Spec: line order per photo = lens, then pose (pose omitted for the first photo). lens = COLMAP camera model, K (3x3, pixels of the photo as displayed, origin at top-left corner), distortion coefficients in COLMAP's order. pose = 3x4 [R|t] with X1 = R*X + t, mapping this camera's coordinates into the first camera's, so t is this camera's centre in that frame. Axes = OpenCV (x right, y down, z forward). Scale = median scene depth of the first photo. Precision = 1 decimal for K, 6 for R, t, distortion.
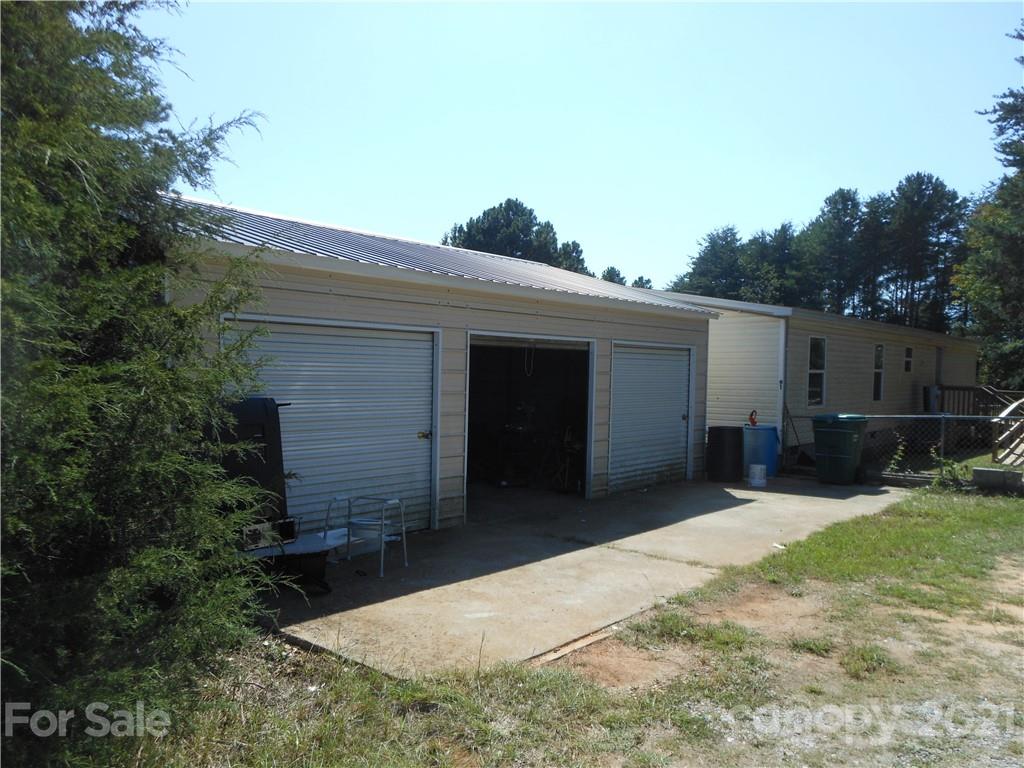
lens RADIAL K [[742.3, 0, 512.8], [0, 742.3, 381.5], [0, 0, 1]] dist [0.002113, 0.005377]
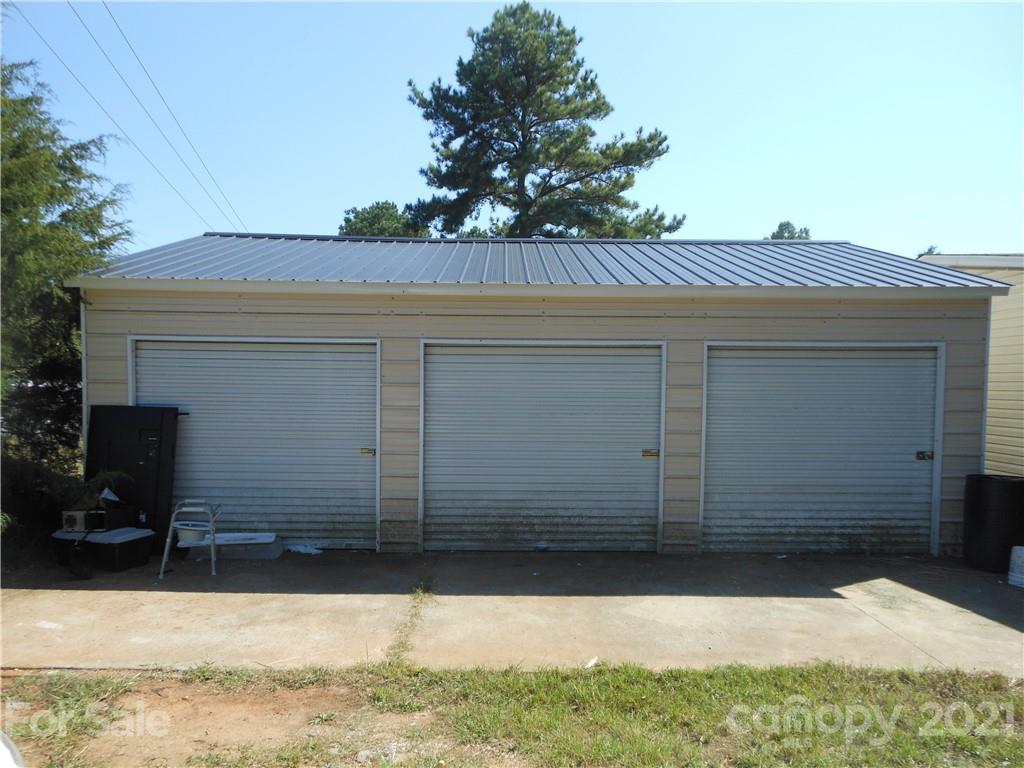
lens RADIAL K [[742.3, 0, 516.5], [0, 742.3, 382.5], [0, 0, 1]] dist [0.002113, 0.005377]
pose [[0.680480, -0.006400, -0.732738, 0.755022], [-0.007650, 0.999845, -0.015837, -0.002513], [0.732726, 0.016382, 0.680326, 0.515431]]
